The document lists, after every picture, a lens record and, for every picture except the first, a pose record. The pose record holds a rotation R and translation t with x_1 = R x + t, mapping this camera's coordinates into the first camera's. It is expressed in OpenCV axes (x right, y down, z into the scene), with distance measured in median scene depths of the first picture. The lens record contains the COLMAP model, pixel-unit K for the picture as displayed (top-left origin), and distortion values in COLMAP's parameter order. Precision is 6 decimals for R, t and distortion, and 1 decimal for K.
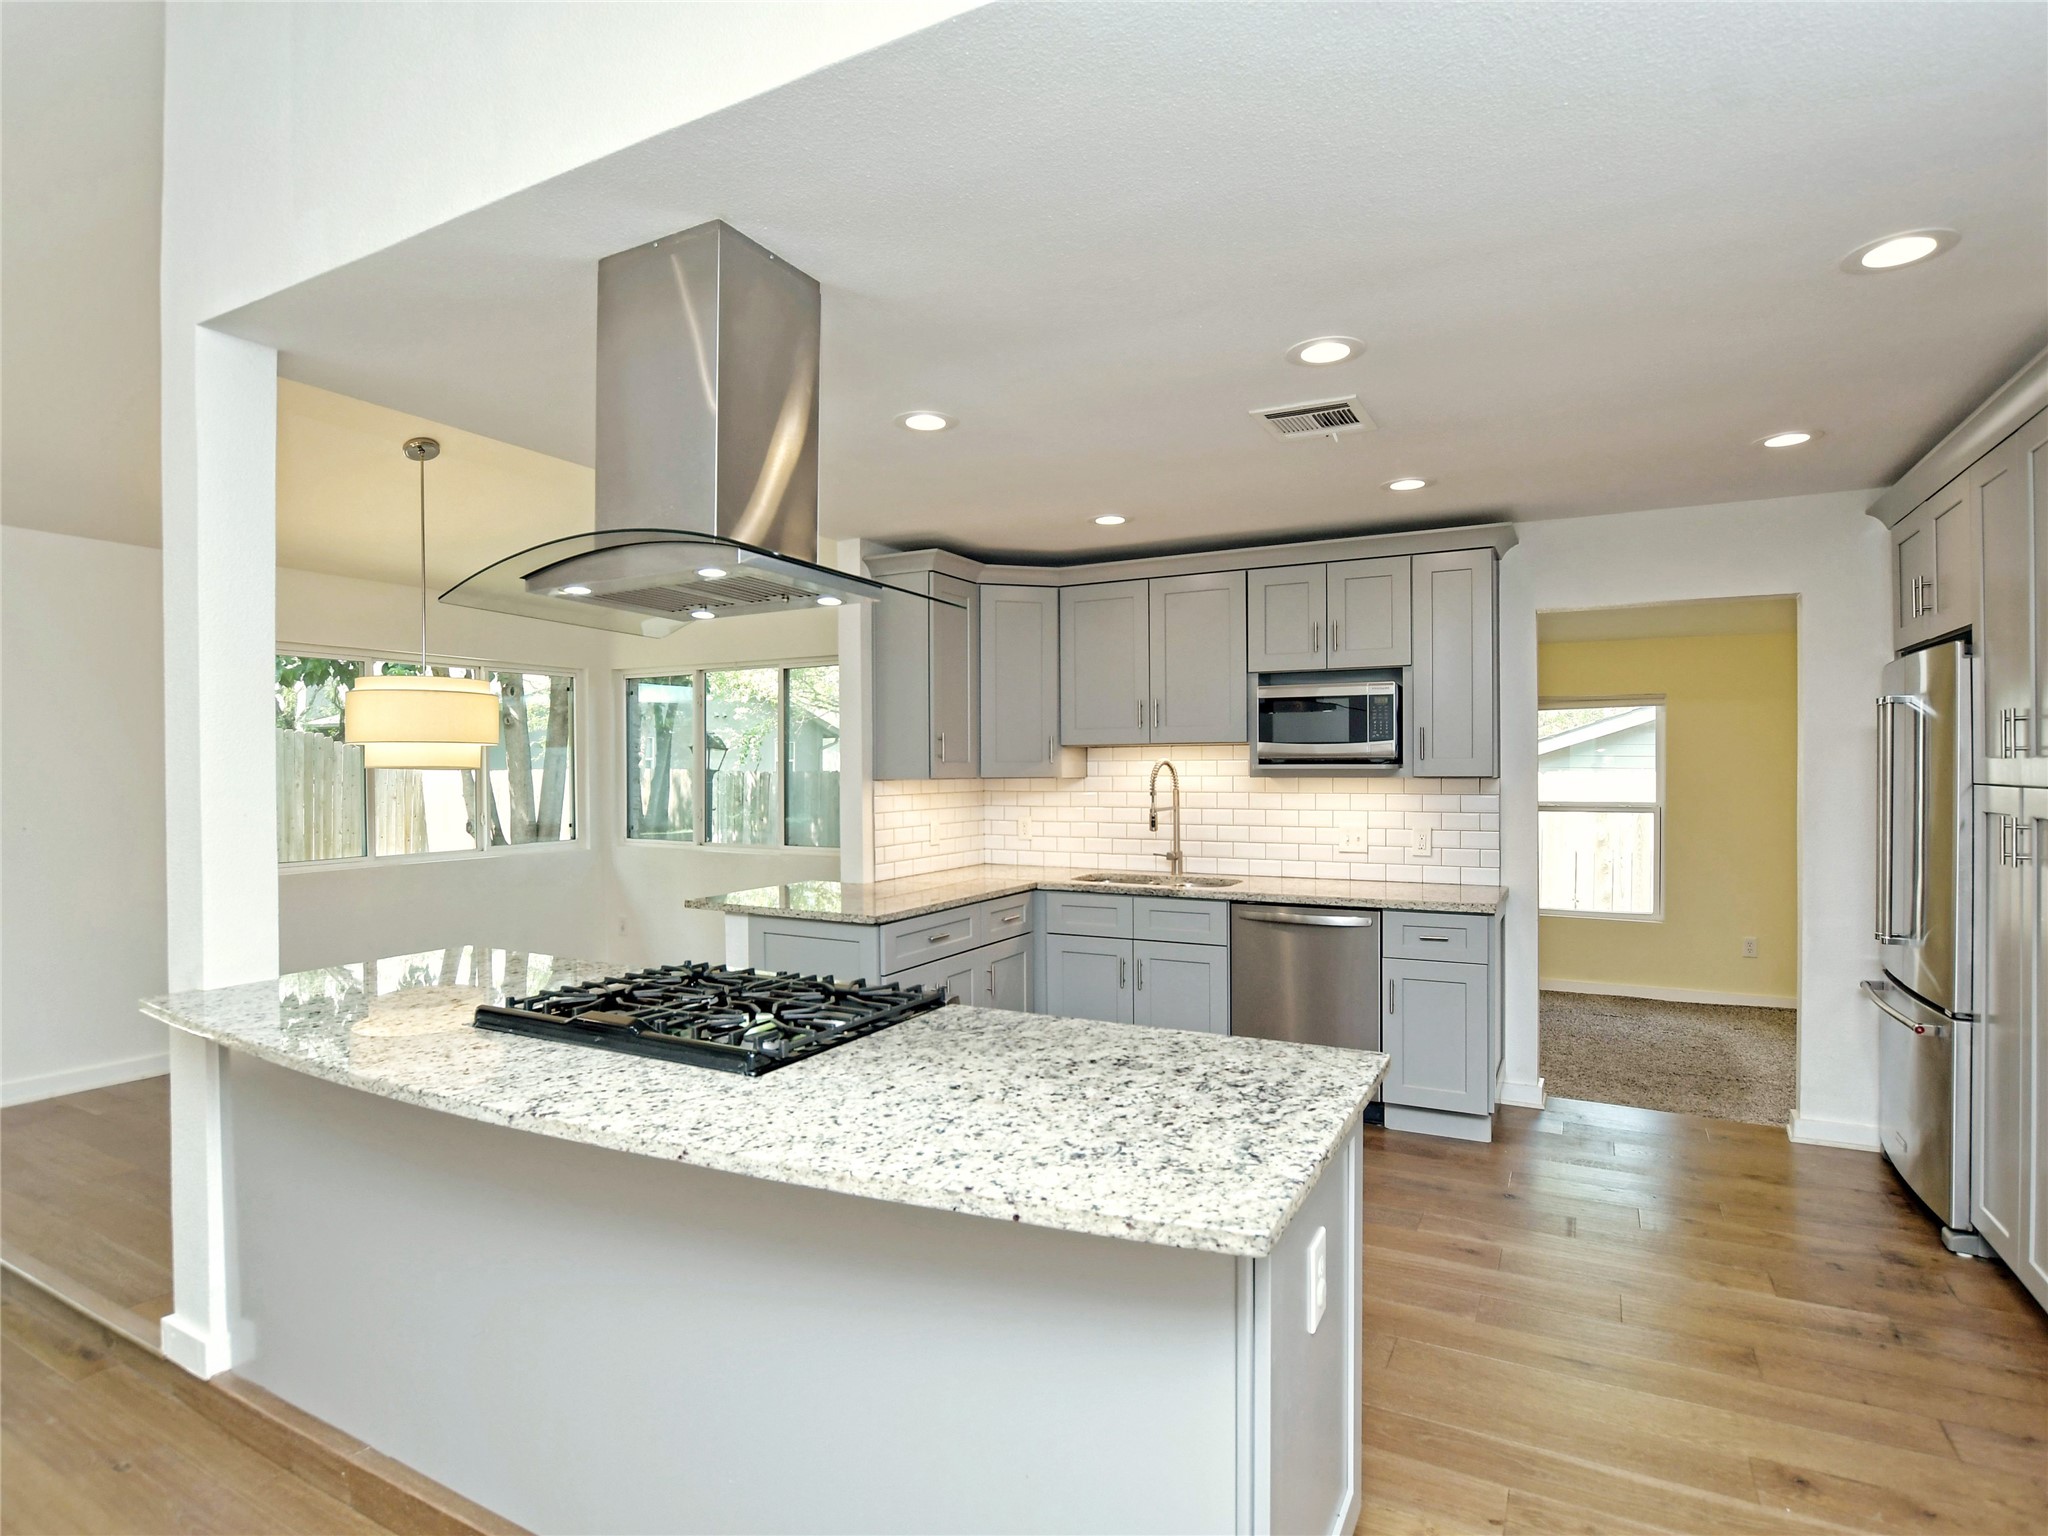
lens RADIAL K [[1082.8, 0, 1010.1], [0, 1082.8, 765.8], [0, 0, 1]] dist [-0.024724, 0.000758]
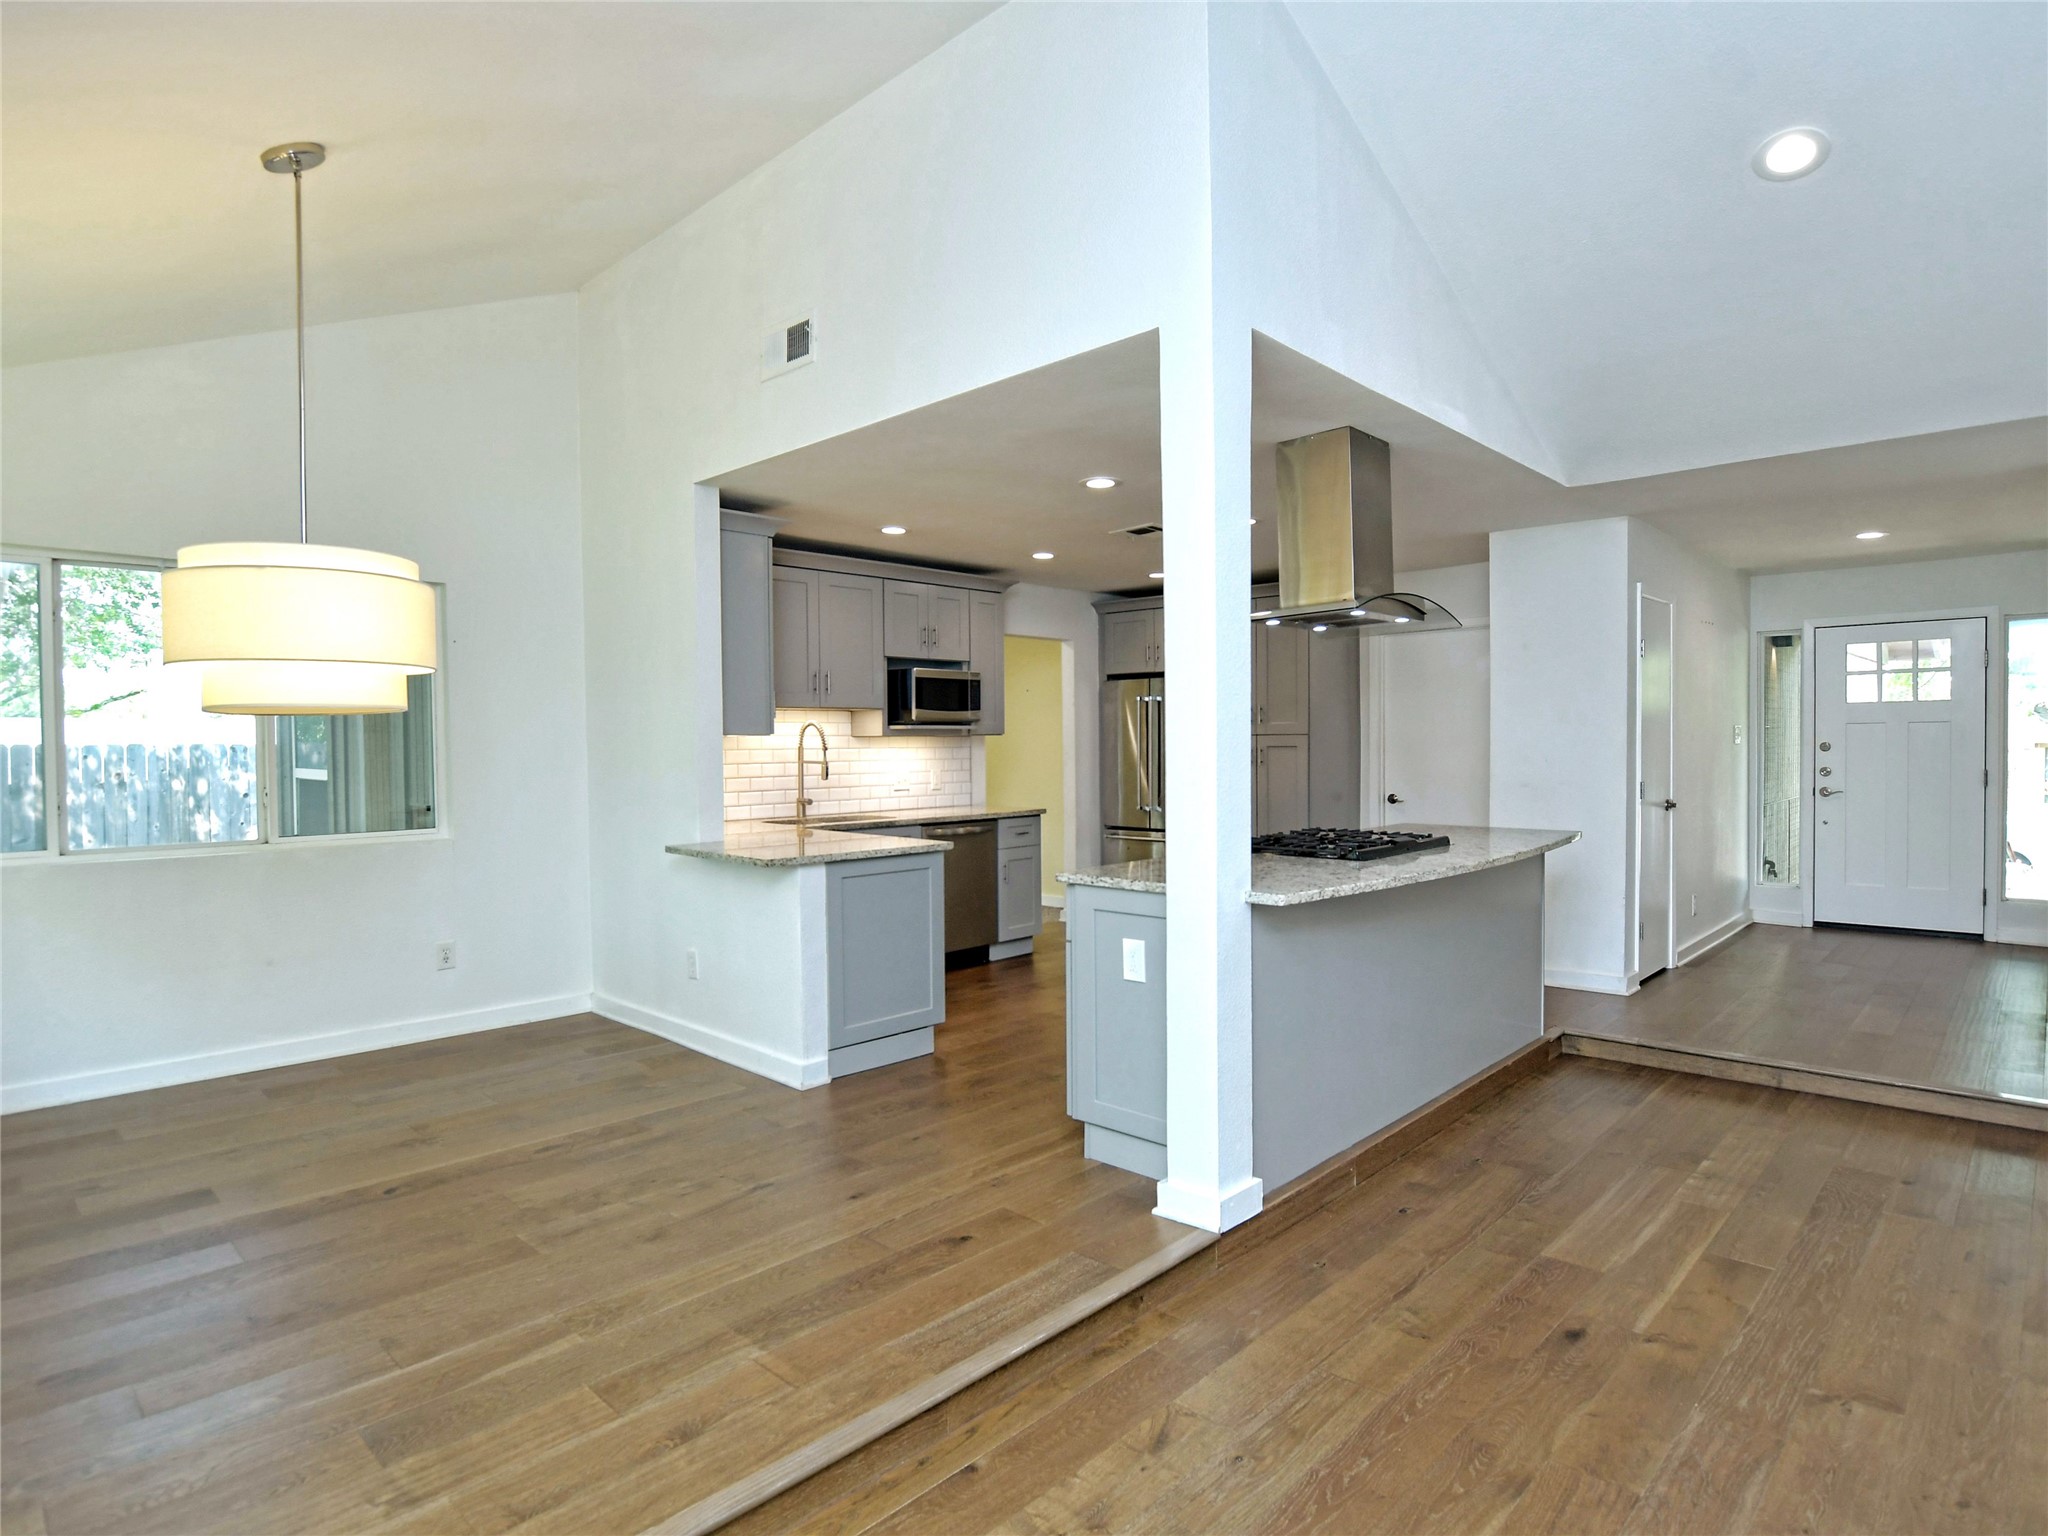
lens RADIAL K [[1082.8, 0, 999.0], [0, 1082.8, 770.7], [0, 0, 1]] dist [-0.024724, 0.000758]
pose [[0.279366, -0.017702, 0.960022, -1.110606], [0.009641, 0.999831, 0.015630, 0.037380], [-0.960136, 0.004889, 0.279489, 0.529282]]
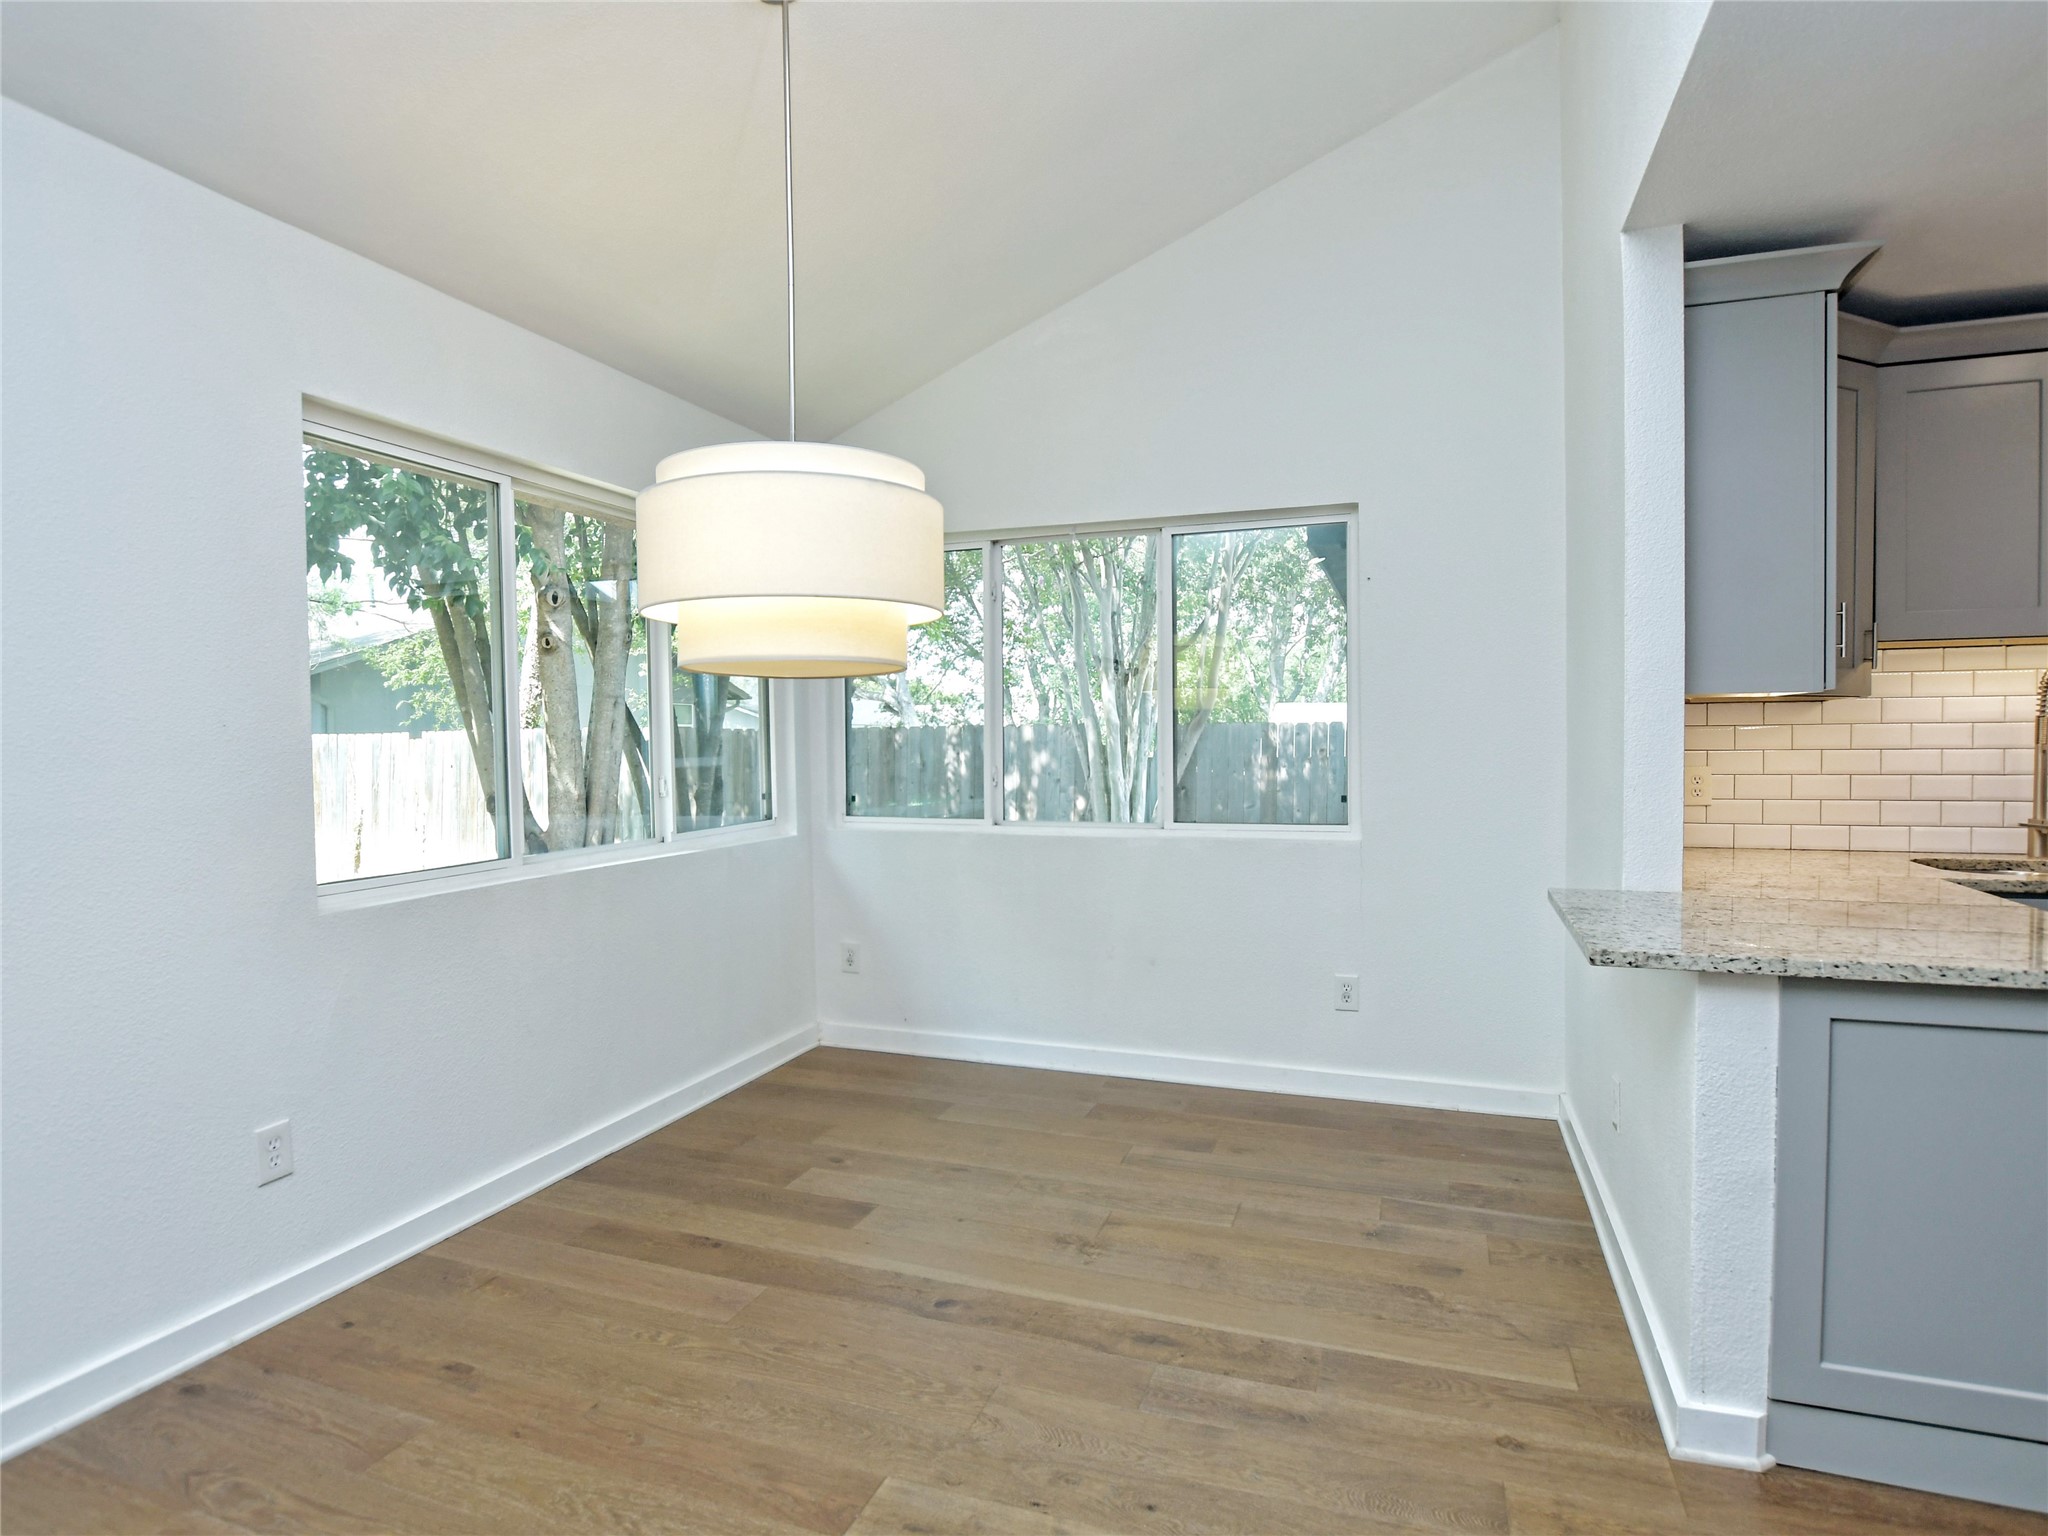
lens RADIAL K [[1101.3, 0, 1027.1], [0, 1101.3, 767.7], [0, 0, 1]] dist [-0.025767, 0.003689]
pose [[0.989300, -0.004539, 0.145826, -0.579596], [0.001168, 0.999730, 0.023200, 0.042083], [-0.145892, -0.022781, 0.989038, 0.574442]]
